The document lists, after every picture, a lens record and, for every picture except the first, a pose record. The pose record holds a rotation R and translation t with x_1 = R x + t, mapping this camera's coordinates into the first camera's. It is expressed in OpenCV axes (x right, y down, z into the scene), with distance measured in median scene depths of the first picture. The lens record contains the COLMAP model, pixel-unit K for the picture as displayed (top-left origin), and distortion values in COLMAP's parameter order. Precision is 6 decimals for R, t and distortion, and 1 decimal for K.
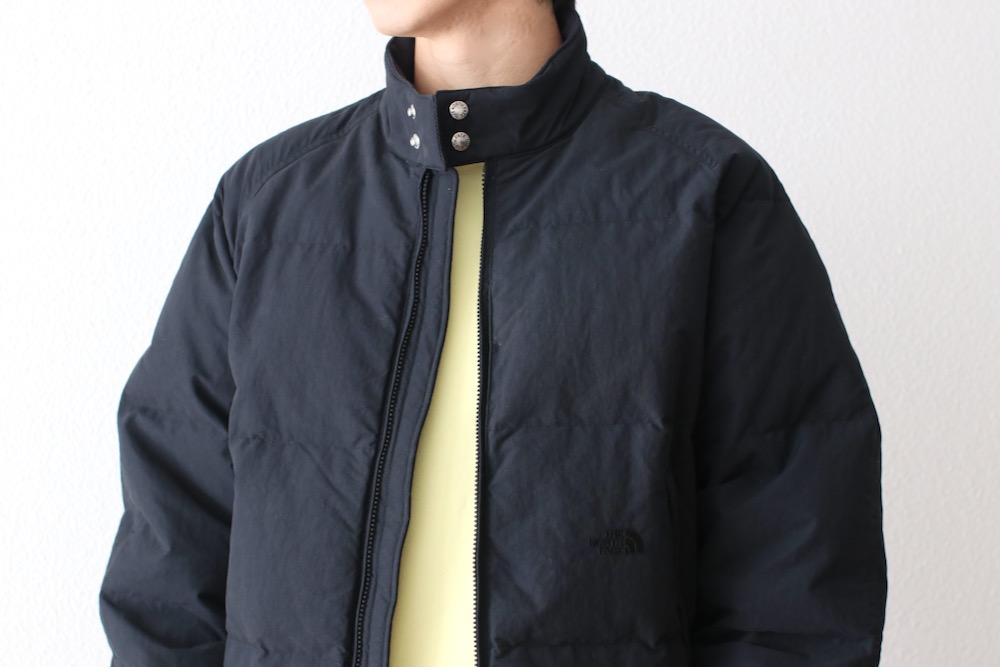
lens RADIAL K [[2626.9, 0, 500.0], [0, 2626.9, 333.5], [0, 0, 1]] dist [-0.086204, 0.513381]
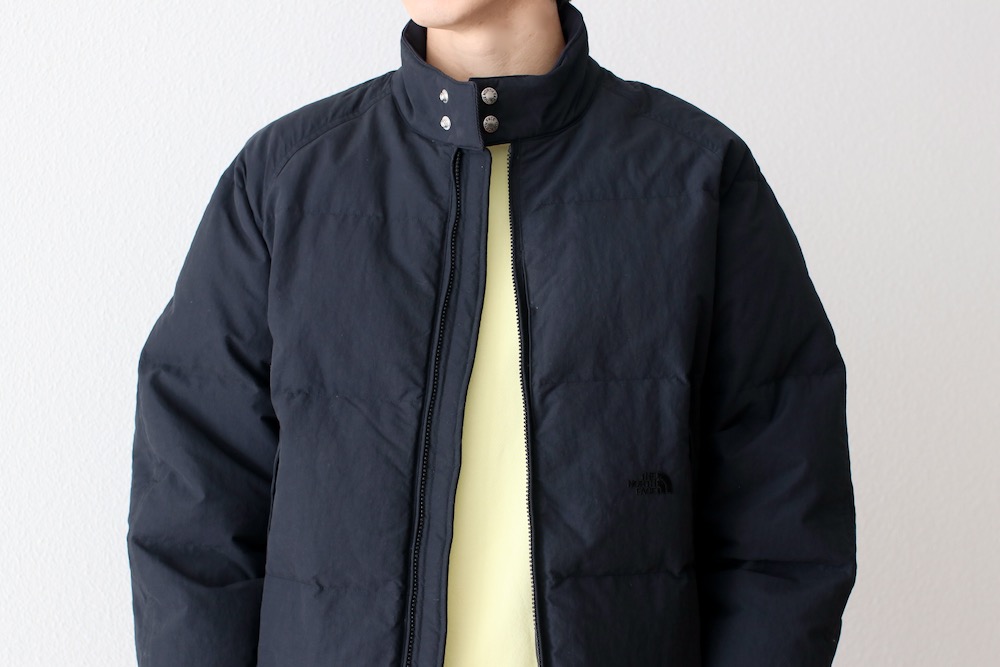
lens RADIAL K [[2626.9, 0, 500.0], [0, 2626.9, 333.5], [0, 0, 1]] dist [-0.086204, 0.513381]
pose [[0.975063, 0.000663, 0.221927, -0.258830], [-0.004559, 0.999844, 0.017047, -0.003803], [-0.221881, -0.017634, 0.974914, -0.082609]]
